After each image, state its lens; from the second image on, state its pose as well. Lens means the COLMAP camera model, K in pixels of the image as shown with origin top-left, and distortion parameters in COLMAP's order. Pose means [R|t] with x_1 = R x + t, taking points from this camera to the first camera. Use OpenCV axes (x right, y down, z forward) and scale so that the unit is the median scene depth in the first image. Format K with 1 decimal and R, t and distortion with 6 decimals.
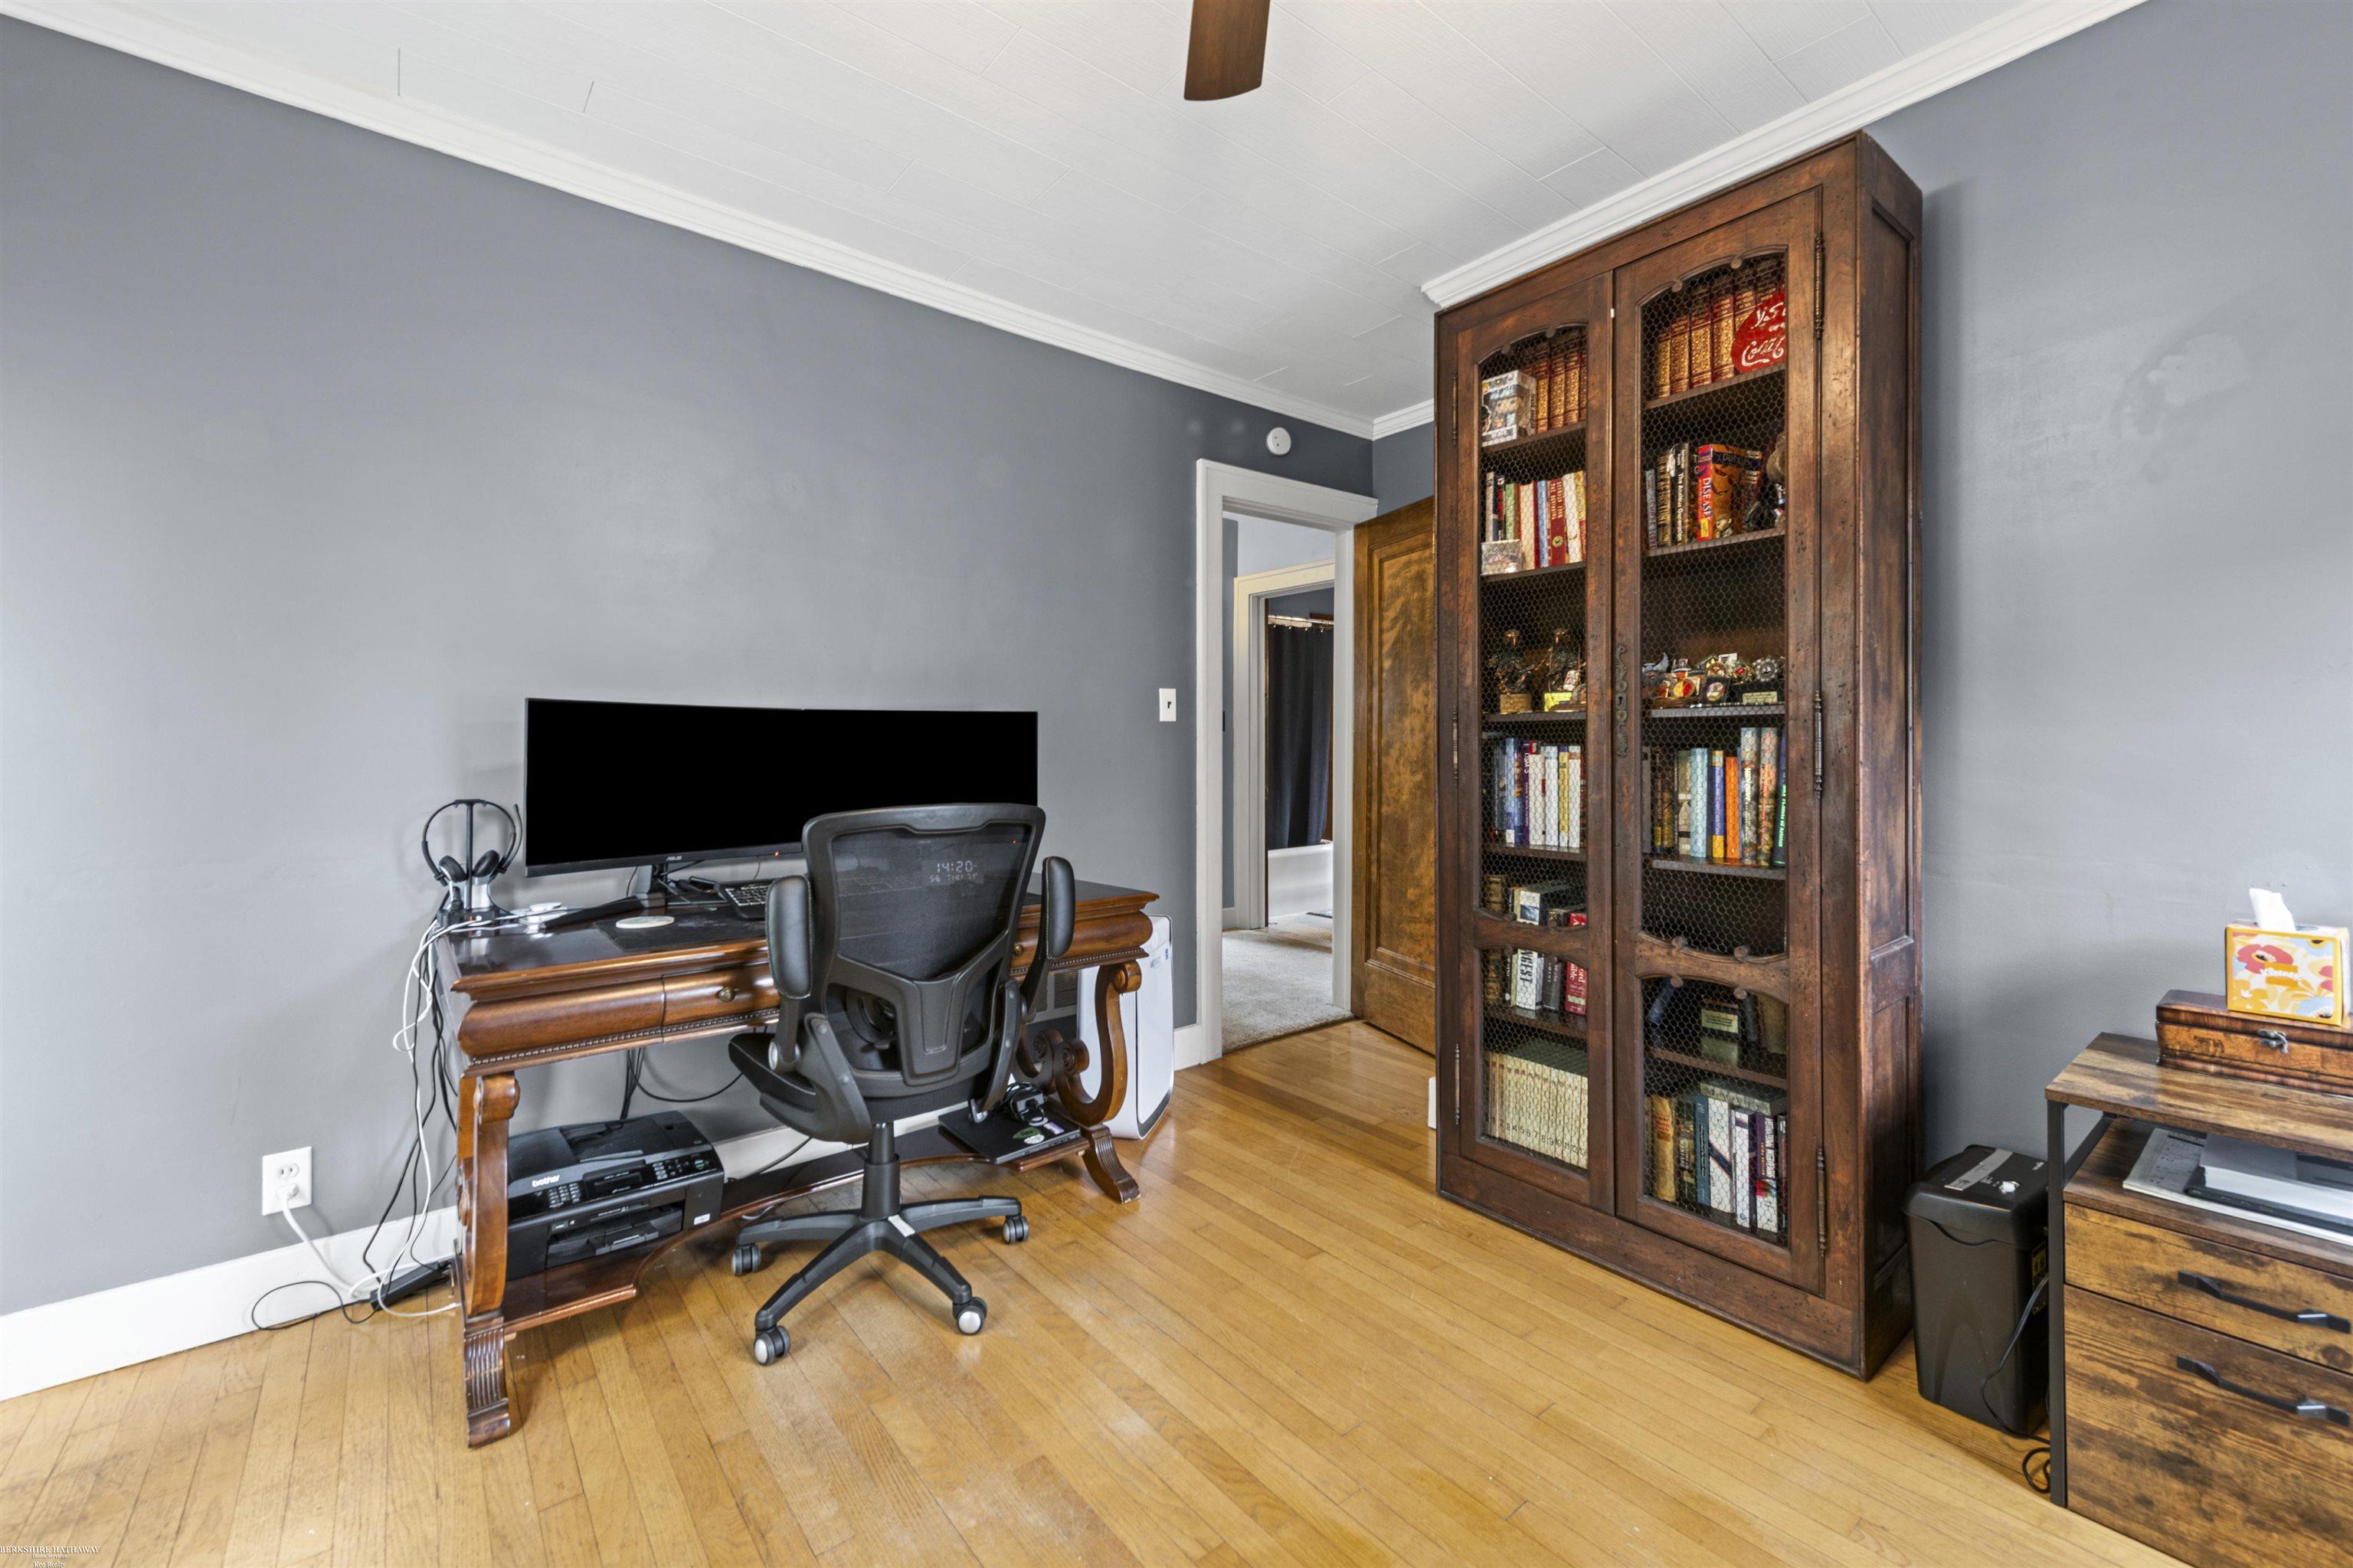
lens RADIAL K [[935.6, 0, 1175.3], [0, 935.6, 771.4], [0, 0, 1]] dist [0.007619, -0.001922]
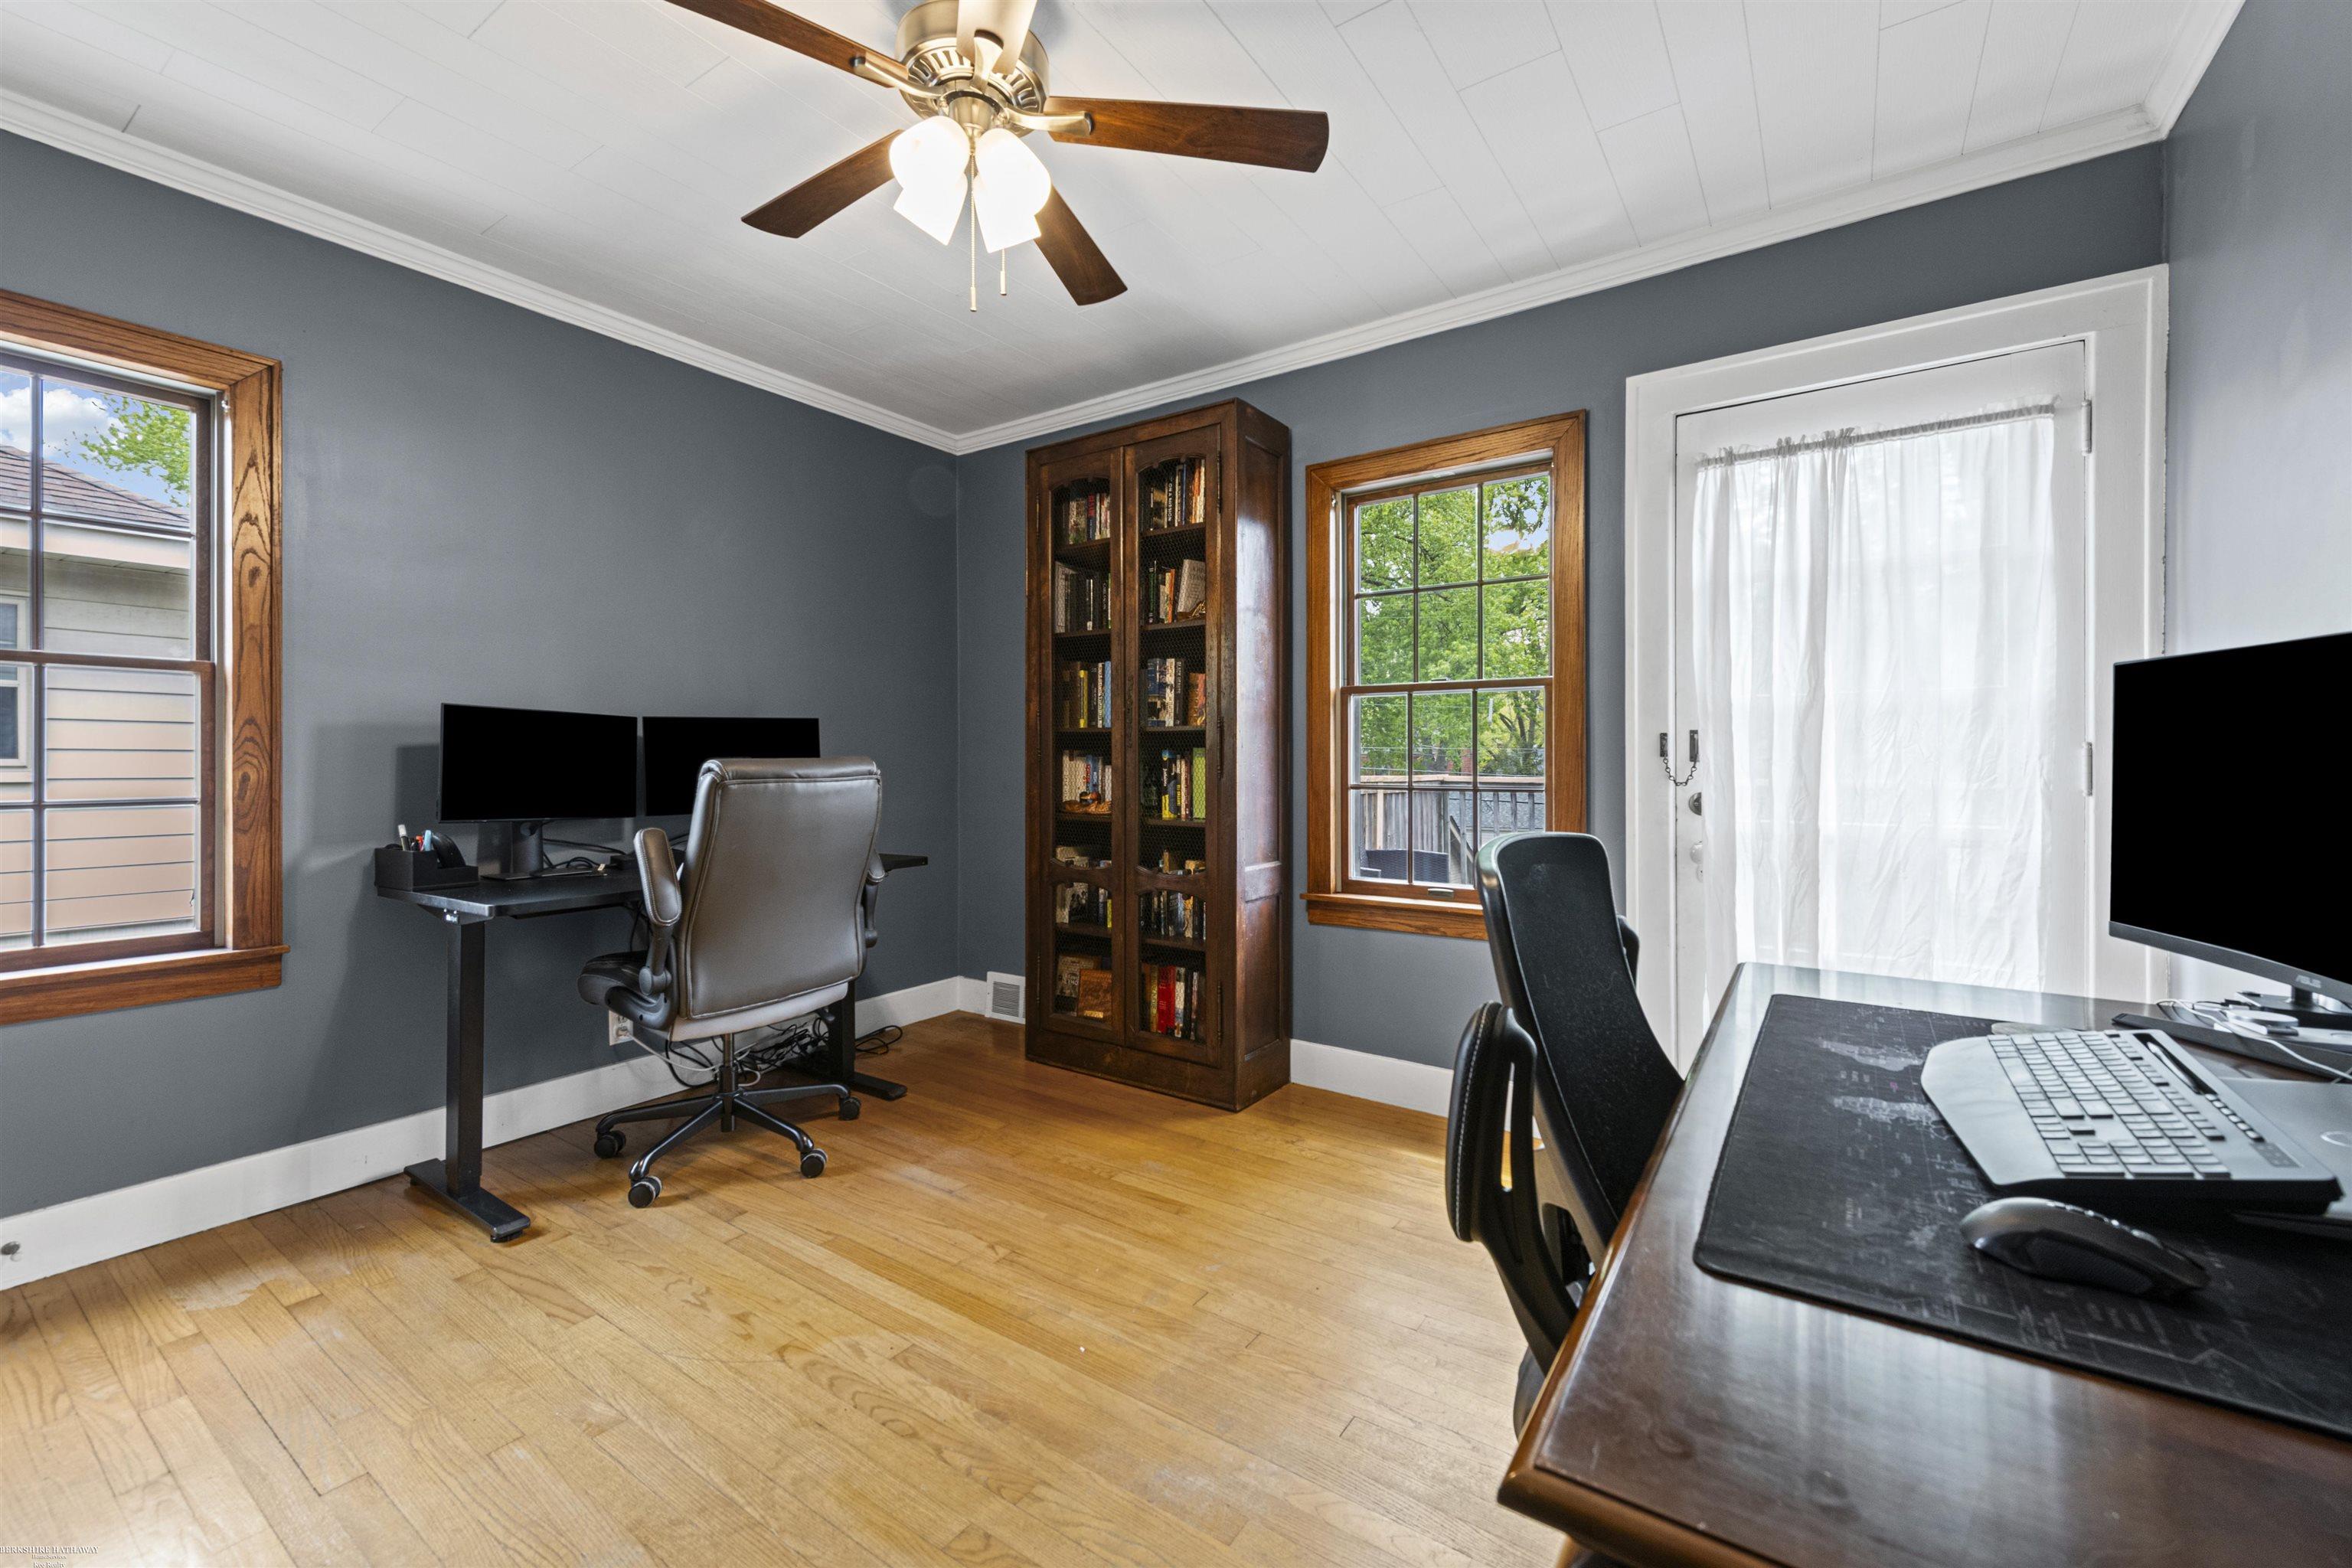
lens RADIAL K [[935.2, 0, 1175.8], [0, 935.2, 775.6], [0, 0, 1]] dist [0.007619, -0.001922]
pose [[0.963486, -0.012576, 0.267464, 0.127241], [0.012368, 0.999920, 0.002462, 0.013249], [-0.267473, 0.000936, 0.963565, -0.516379]]
